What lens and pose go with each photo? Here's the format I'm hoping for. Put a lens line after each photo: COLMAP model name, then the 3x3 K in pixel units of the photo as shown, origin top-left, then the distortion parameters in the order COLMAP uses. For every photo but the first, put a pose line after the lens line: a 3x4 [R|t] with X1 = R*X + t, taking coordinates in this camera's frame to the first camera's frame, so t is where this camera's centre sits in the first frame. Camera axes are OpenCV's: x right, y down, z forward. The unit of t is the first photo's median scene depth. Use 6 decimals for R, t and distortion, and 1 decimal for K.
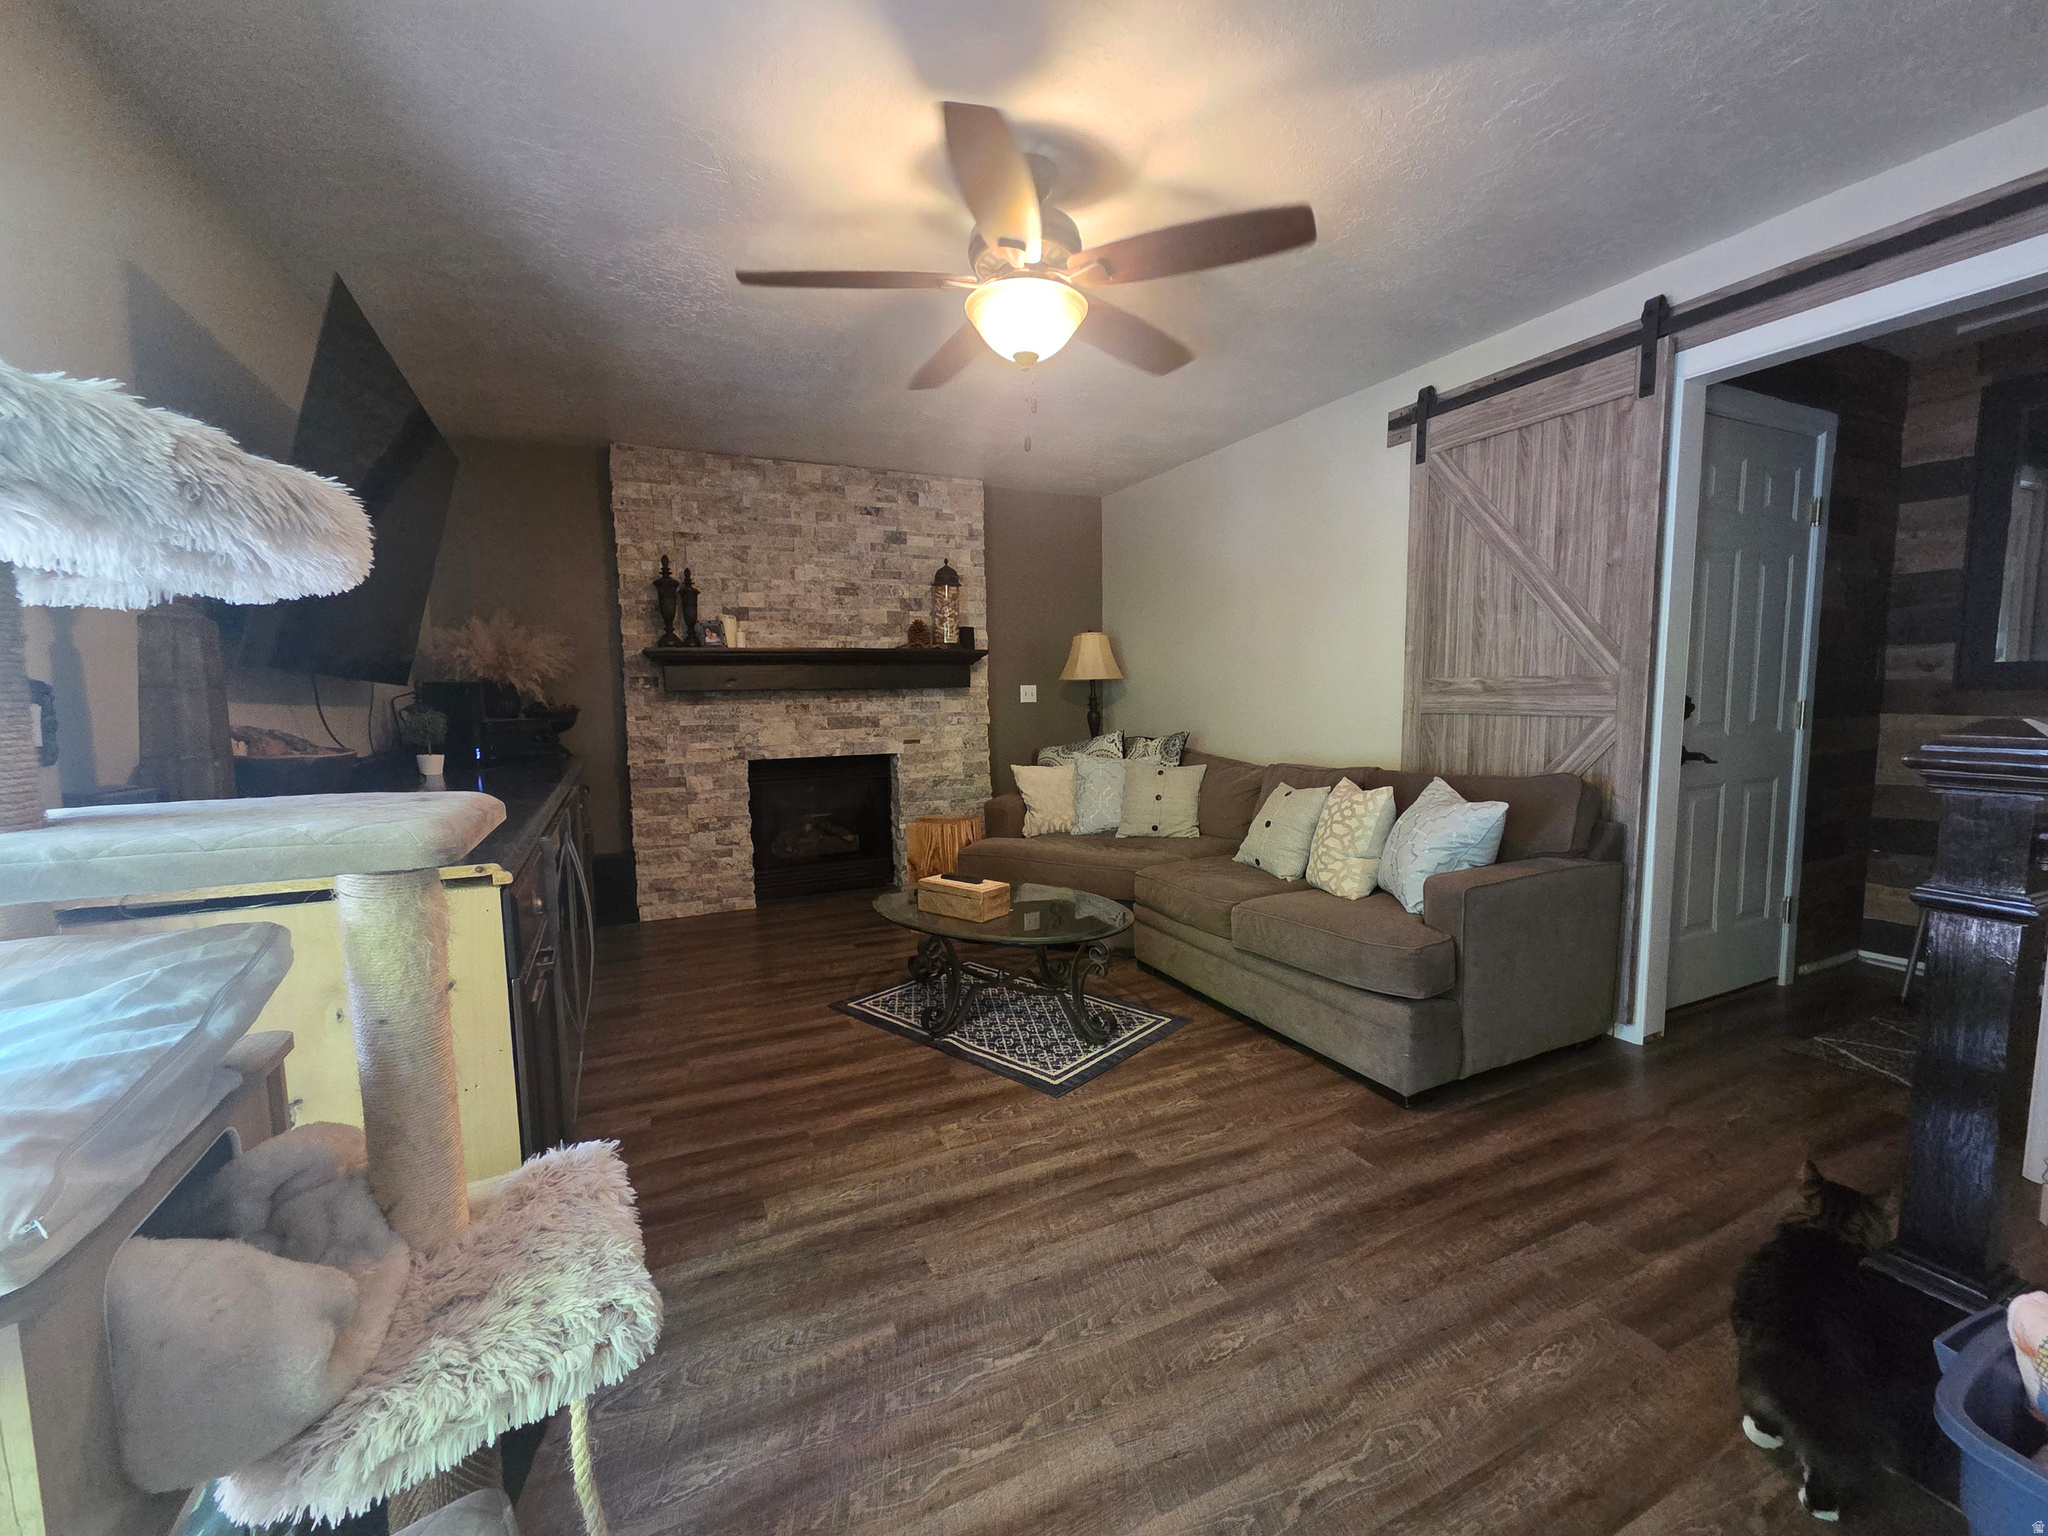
lens RADIAL K [[834.7, 0, 1025.1], [0, 834.7, 768.4], [0, 0, 1]] dist [0.004620, -0.000272]
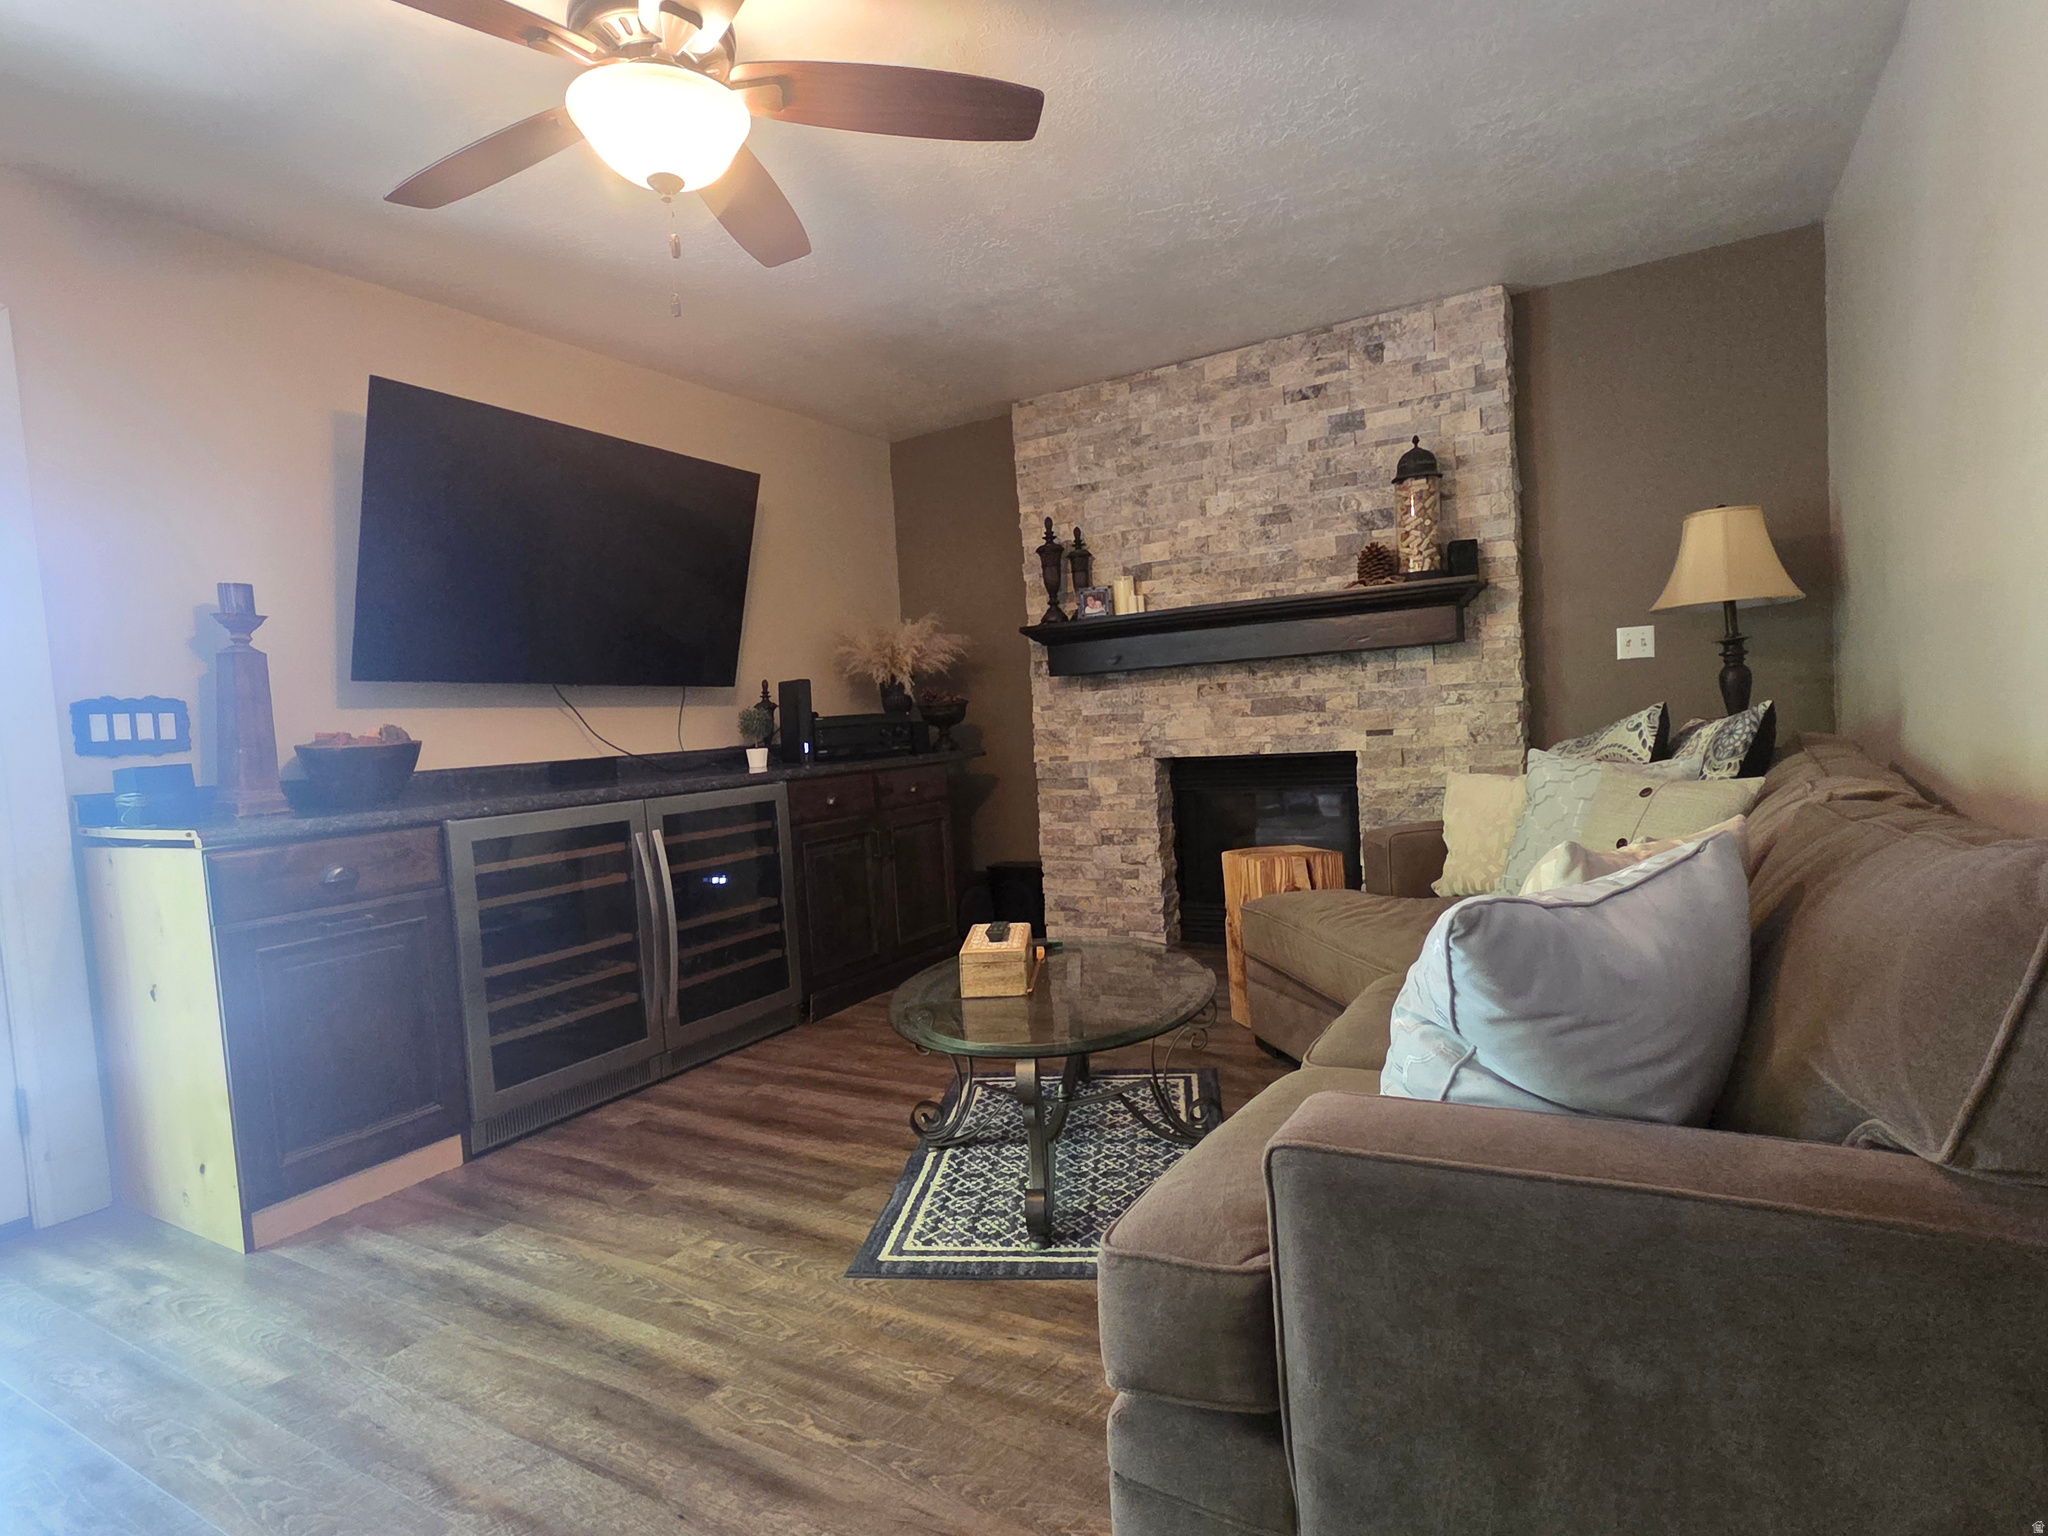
lens RADIAL K [[1060.3, 0, 1027.5], [0, 1060.3, 770.7], [0, 0, 1]] dist [0.003512, 0.000318]
pose [[0.564872, 0.019580, -0.824946, 0.428658], [-0.020390, 0.999744, 0.009768, -0.005611], [0.824927, 0.011303, 0.565127, 0.348948]]
